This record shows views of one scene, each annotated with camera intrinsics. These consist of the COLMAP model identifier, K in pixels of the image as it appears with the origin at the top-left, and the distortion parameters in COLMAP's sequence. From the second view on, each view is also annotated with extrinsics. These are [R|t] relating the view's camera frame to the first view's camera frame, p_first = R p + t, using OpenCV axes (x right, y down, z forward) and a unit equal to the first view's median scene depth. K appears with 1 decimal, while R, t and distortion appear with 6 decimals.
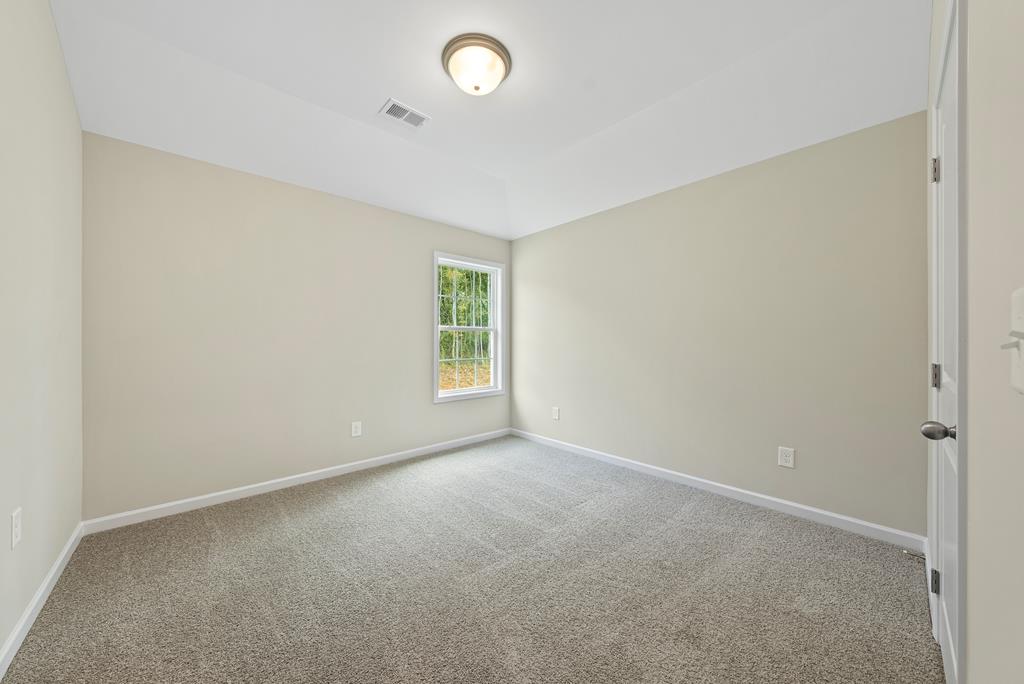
lens RADIAL K [[353.2, 0, 505.7], [0, 353.2, 343.3], [0, 0, 1]] dist [-0.003336, 0.000672]
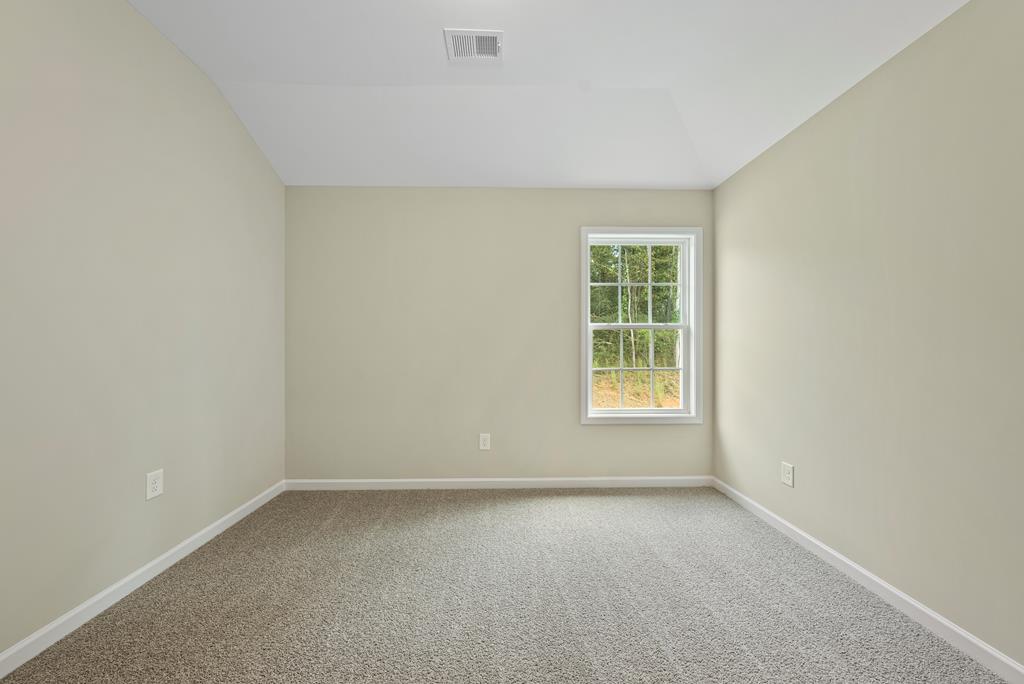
lens RADIAL K [[353.2, 0, 486.7], [0, 353.2, 342.0], [0, 0, 1]] dist [-0.003336, 0.000672]
pose [[0.757164, -0.007612, -0.653181, 0.136068], [-0.002467, 0.999892, -0.014513, 0.002447], [0.653220, 0.012600, 0.757063, 0.259016]]
